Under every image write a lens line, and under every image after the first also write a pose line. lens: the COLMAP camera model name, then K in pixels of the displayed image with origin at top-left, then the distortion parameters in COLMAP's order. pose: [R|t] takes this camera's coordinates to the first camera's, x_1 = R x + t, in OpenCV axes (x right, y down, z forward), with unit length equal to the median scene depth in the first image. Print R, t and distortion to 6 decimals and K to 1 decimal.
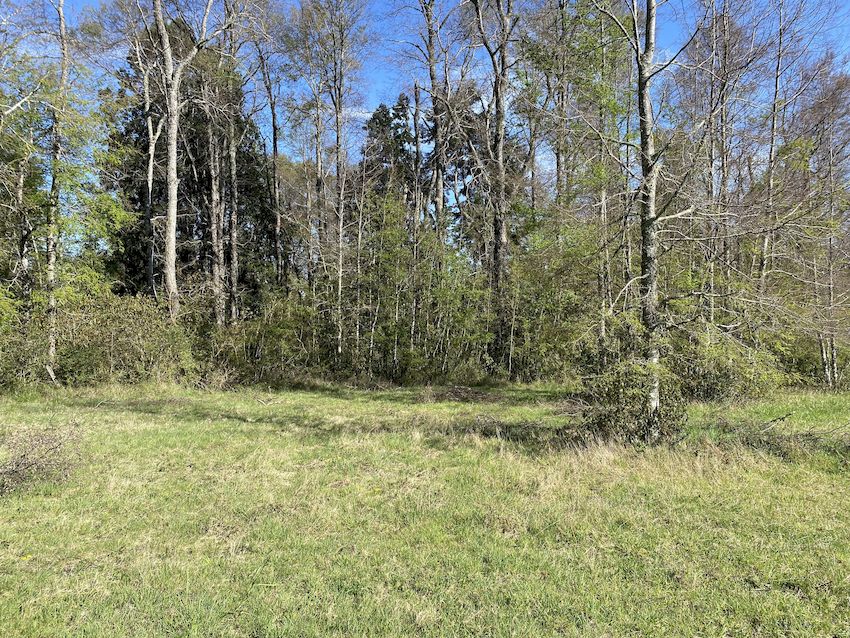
lens RADIAL K [[640.1, 0, 421.2], [0, 640.1, 317.4], [0, 0, 1]] dist [0.017500, -0.021002]
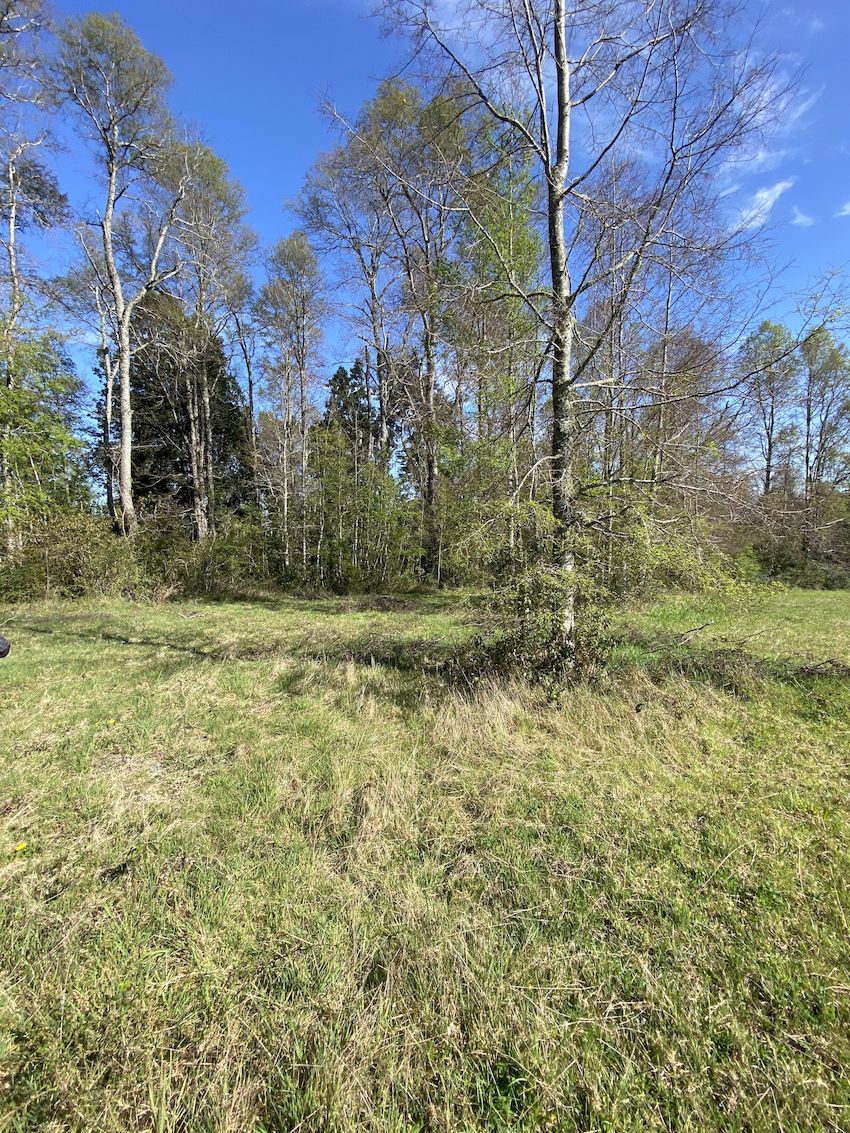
lens RADIAL K [[456.0, 0, 426.8], [0, 456.0, 565.9], [0, 0, 1]] dist [-0.011263, -0.000576]
pose [[0.996796, -0.015479, 0.078471, 0.127770], [0.011177, 0.998425, 0.054979, 0.027655], [-0.079199, -0.053925, 0.995399, 0.398520]]
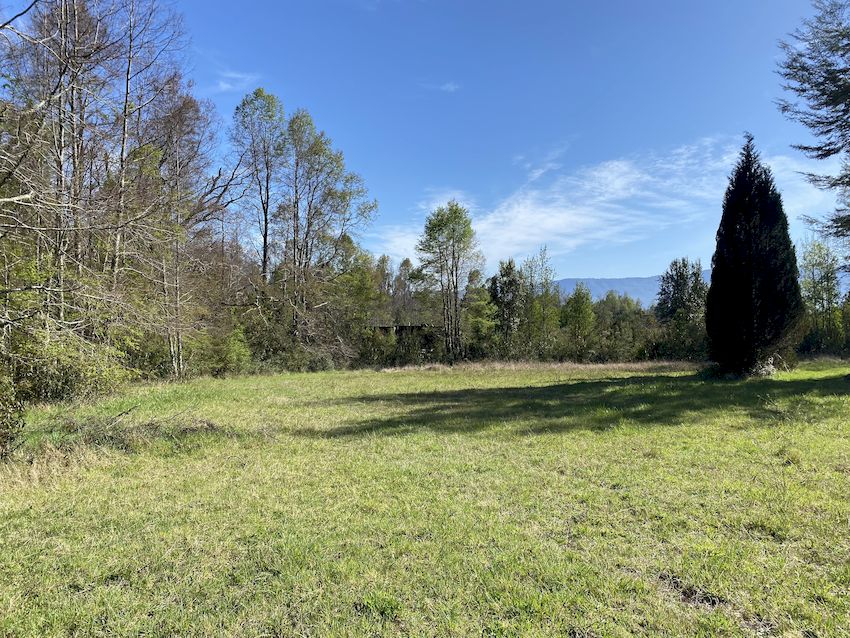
lens RADIAL K [[640.1, 0, 425.4], [0, 640.1, 325.7], [0, 0, 1]] dist [0.017500, -0.021002]
pose [[0.597711, -0.007072, 0.801680, 0.020292], [-0.008122, 0.999856, 0.014876, -0.000421], [-0.801670, -0.015403, 0.597568, 0.000217]]
